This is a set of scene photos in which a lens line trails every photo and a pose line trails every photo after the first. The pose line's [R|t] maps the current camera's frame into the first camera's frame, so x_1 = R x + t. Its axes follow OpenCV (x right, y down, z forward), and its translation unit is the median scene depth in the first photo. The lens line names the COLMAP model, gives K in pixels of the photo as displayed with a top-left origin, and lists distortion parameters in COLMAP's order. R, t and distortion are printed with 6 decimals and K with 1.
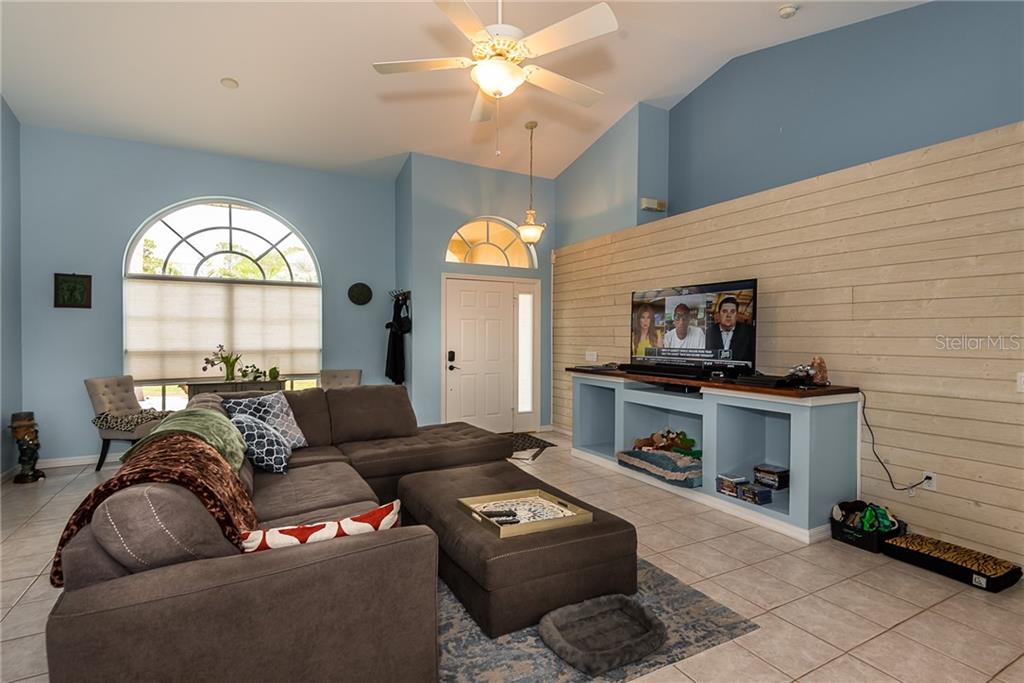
lens RADIAL K [[489.4, 0, 517.7], [0, 489.4, 338.0], [0, 0, 1]] dist [0.035227, -0.008839]
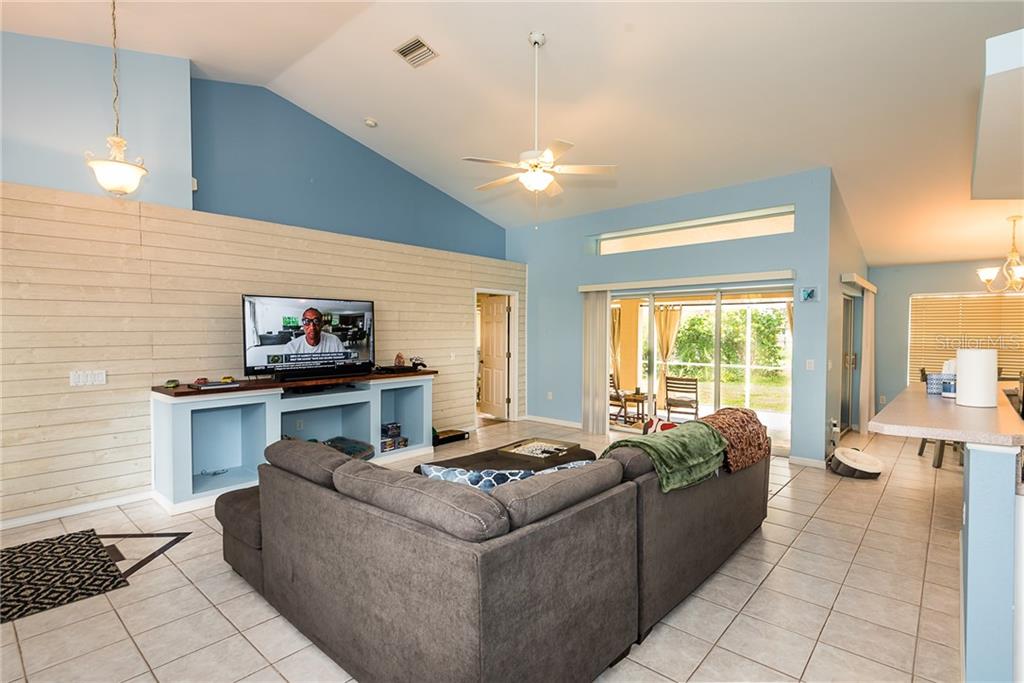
lens RADIAL K [[489.4, 0, 517.6], [0, 489.4, 341.4], [0, 0, 1]] dist [0.035227, -0.008839]
pose [[-0.322346, -0.025114, 0.946289, -0.716178], [0.004072, 0.999602, 0.027916, -0.028731], [-0.946613, 0.012852, -0.322116, 0.750476]]
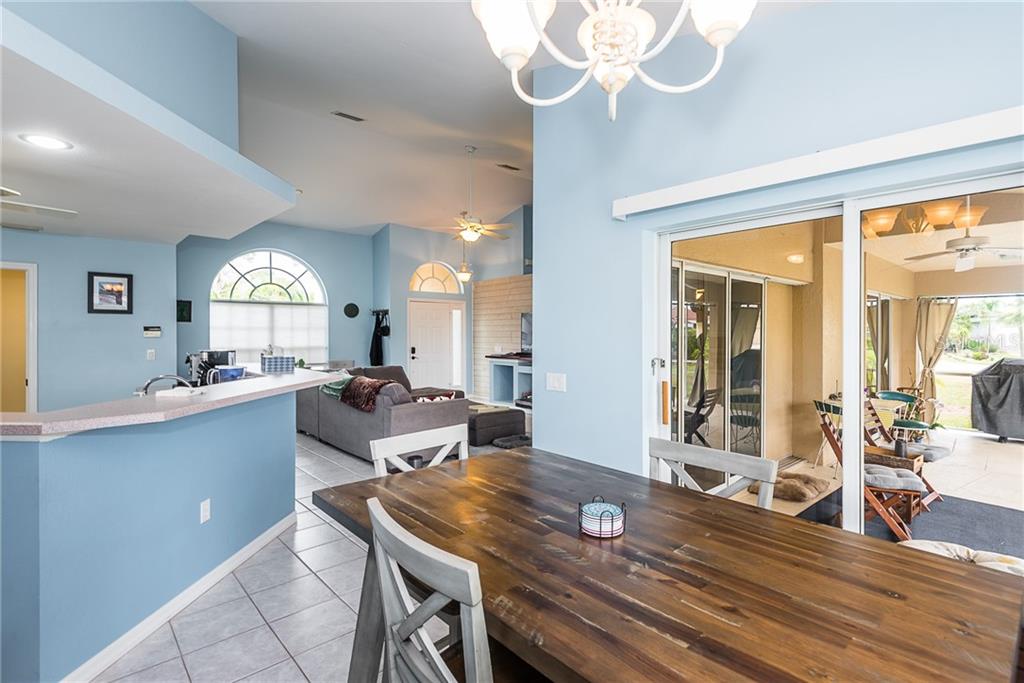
lens RADIAL K [[489.4, 0, 516.4], [0, 489.4, 340.5], [0, 0, 1]] dist [0.035227, -0.008839]
pose [[0.977645, -0.006612, 0.210161, -0.160793], [0.004799, 0.999947, 0.009136, -0.007961], [-0.210210, -0.007923, 0.977624, -0.728775]]
